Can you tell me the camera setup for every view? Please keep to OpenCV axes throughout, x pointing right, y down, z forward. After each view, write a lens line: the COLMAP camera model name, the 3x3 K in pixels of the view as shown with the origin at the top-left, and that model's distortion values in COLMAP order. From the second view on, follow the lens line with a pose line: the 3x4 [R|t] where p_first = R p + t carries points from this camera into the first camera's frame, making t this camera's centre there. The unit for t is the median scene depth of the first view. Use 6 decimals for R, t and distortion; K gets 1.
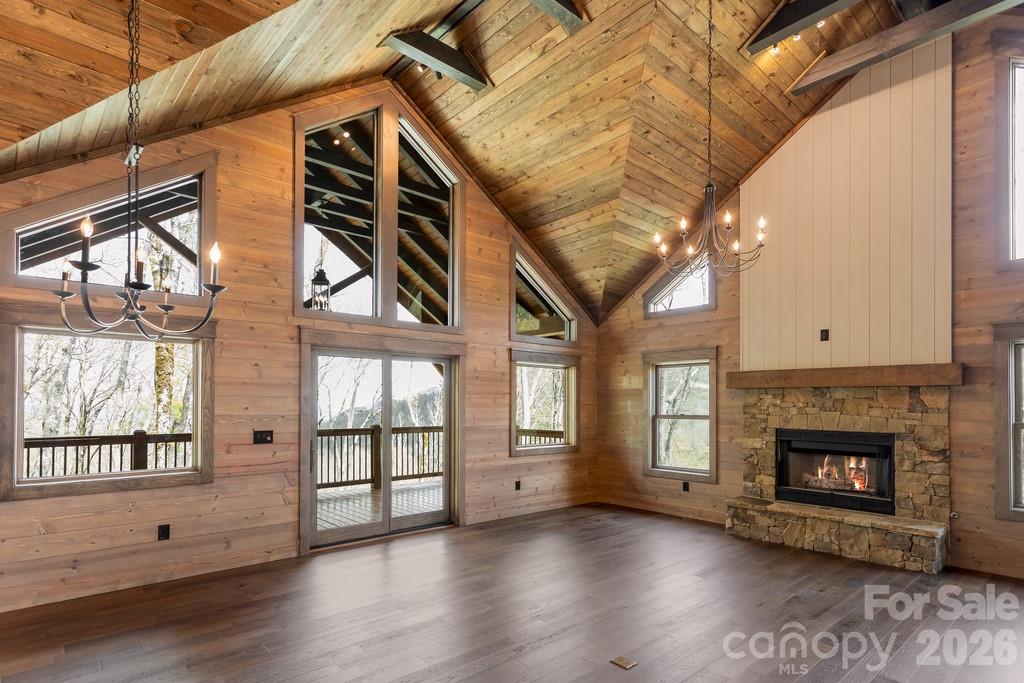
lens RADIAL K [[529.6, 0, 495.6], [0, 529.6, 394.3], [0, 0, 1]] dist [0.005169, 0.000878]
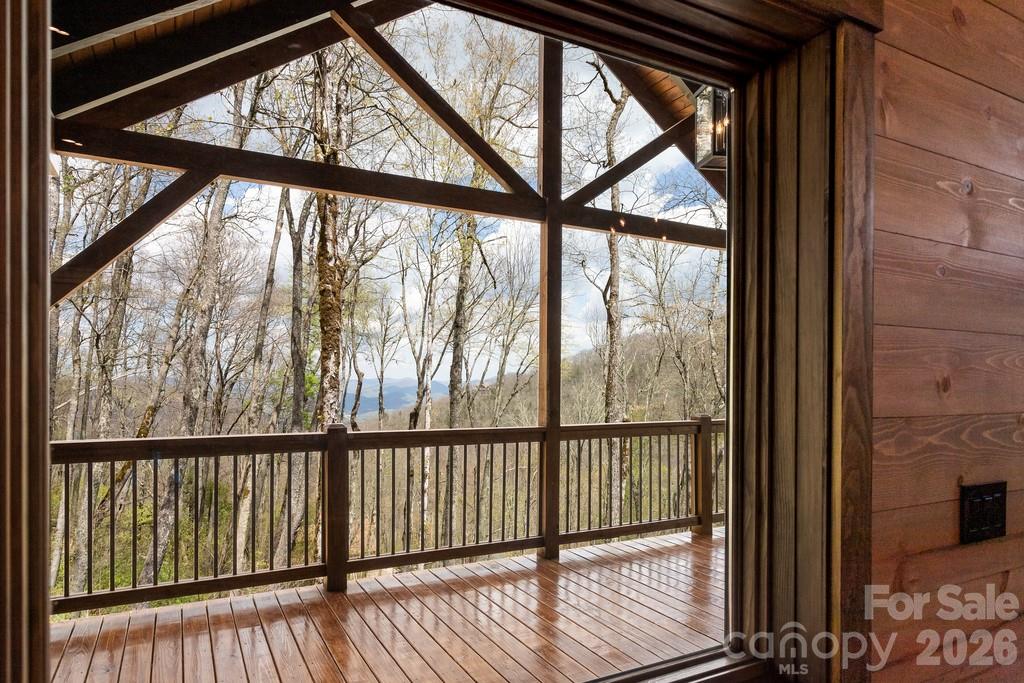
lens RADIAL K [[606.0, 0, 475.0], [0, 606.0, 373.5], [0, 0, 1]] dist [0.000846, -0.000109]
pose [[0.967108, 0.002021, -0.254360, -0.512675], [0.000268, 0.999960, 0.008964, 0.017262], [0.254368, -0.008737, 0.967068, 0.614956]]
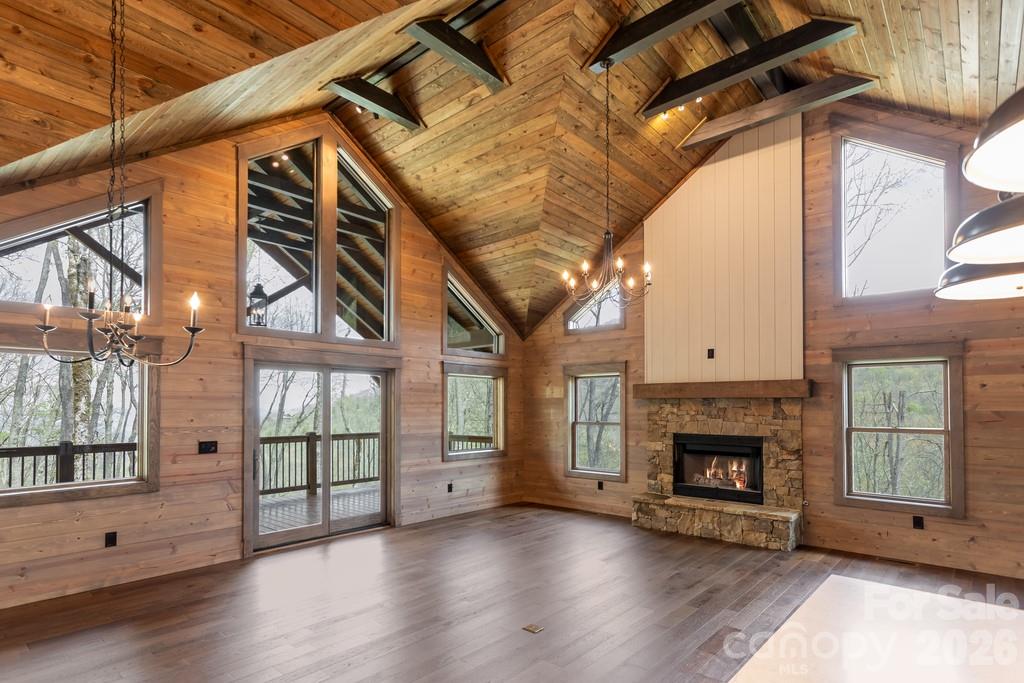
lens RADIAL K [[532.8, 0, 499.6], [0, 532.8, 396.0], [0, 0, 1]] dist [0.003847, 0.001149]
pose [[0.991752, -0.001552, 0.128166, 0.004335], [0.001894, 0.999995, -0.002549, -0.016406], [-0.128161, 0.002770, 0.991749, -0.120180]]
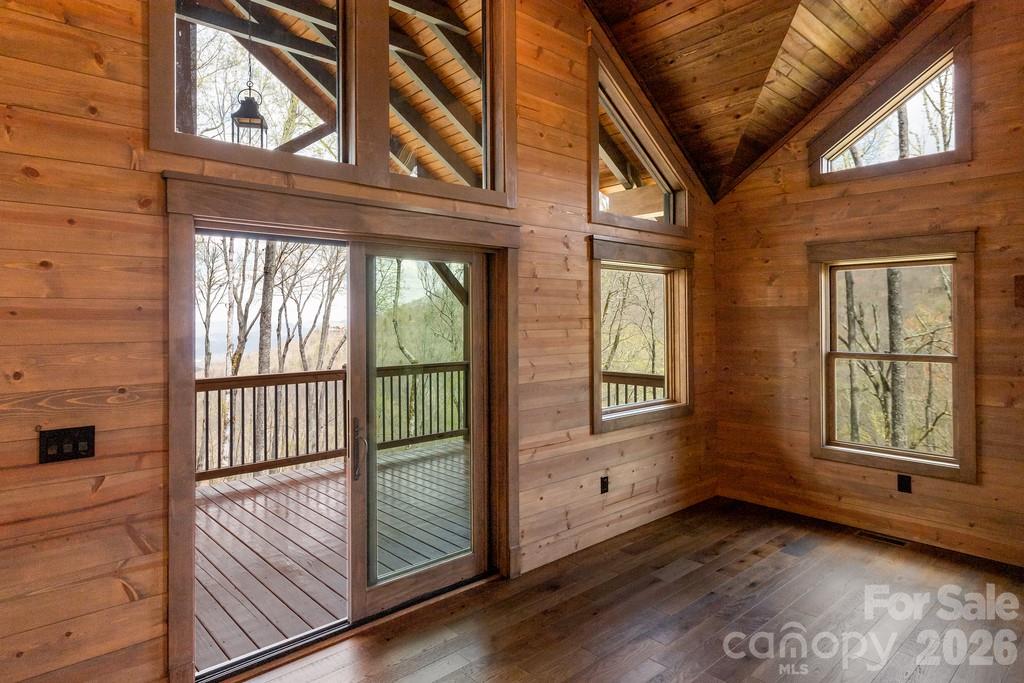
lens RADIAL K [[561.9, 0, 454.1], [0, 561.9, 309.9], [0, 0, 1]] dist [0.001233, 0.000274]
pose [[0.998889, -0.007579, -0.046520, -0.108958], [0.007877, 0.999950, 0.006217, -0.019265], [0.046471, -0.006577, 0.998898, 0.517783]]
